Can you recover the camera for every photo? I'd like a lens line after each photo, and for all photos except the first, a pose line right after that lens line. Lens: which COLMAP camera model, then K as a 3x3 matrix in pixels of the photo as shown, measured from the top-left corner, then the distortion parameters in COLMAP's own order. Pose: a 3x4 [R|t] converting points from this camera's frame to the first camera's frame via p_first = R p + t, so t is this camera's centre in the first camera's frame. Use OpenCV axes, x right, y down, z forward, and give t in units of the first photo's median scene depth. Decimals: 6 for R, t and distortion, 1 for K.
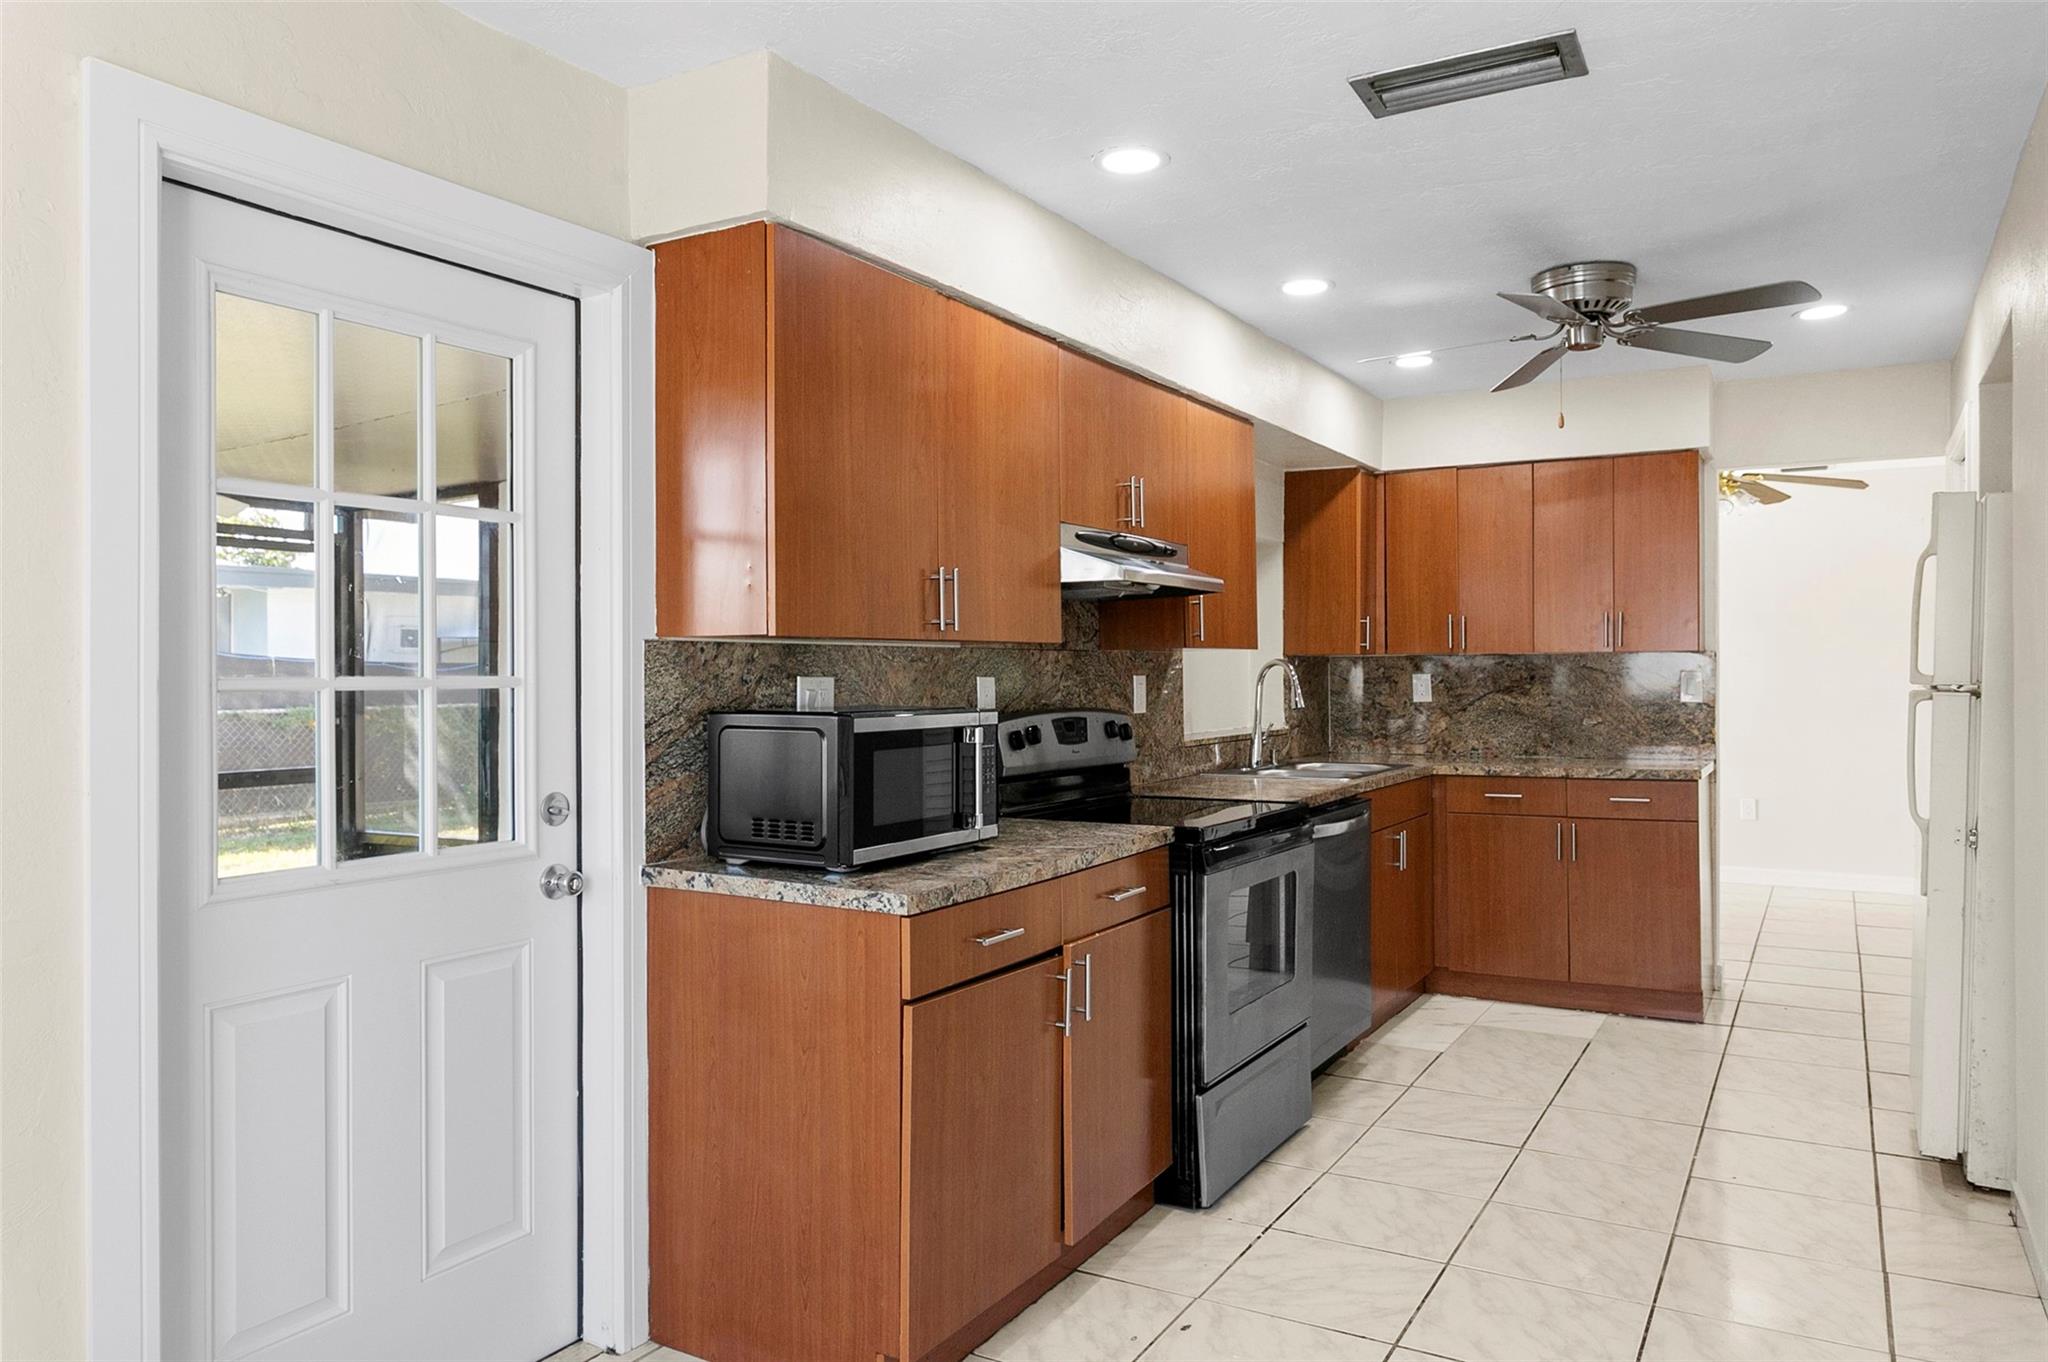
lens RADIAL K [[1407.4, 0, 1023.3], [0, 1407.4, 676.1], [0, 0, 1]] dist [-0.000028, -0.000691]
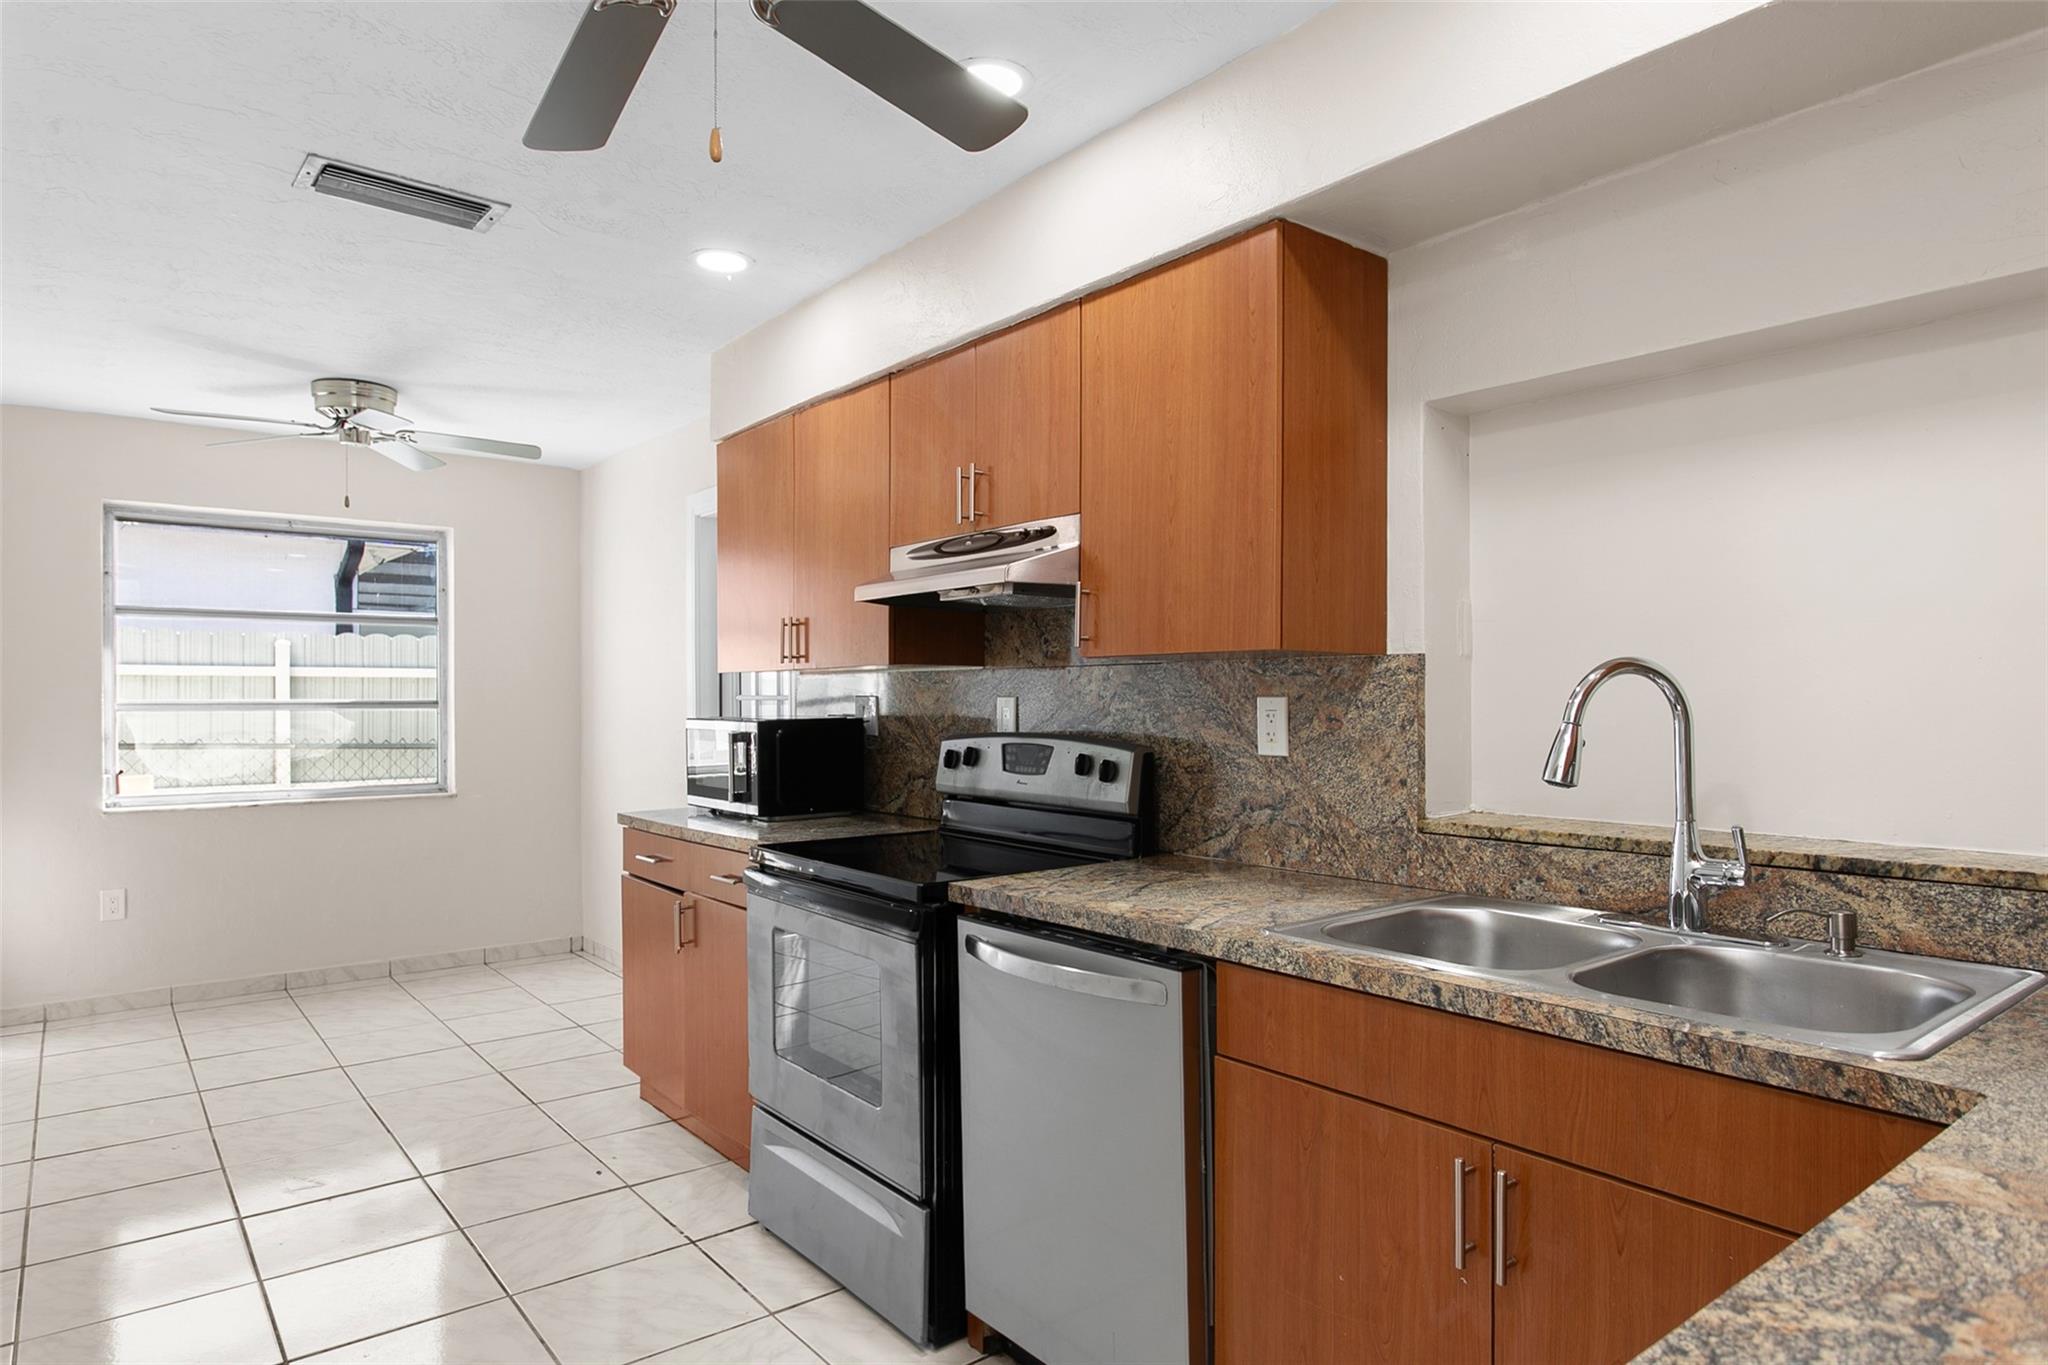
lens RADIAL K [[1202.2, 0, 1024.4], [0, 1202.2, 693.0], [0, 0, 1]] dist [0.000769, 0.000770]
pose [[-0.367450, 0.013865, -0.929940, 0.758851], [0.010821, 0.999885, 0.010632, -0.010906], [0.929980, -0.006156, -0.367558, 1.317740]]
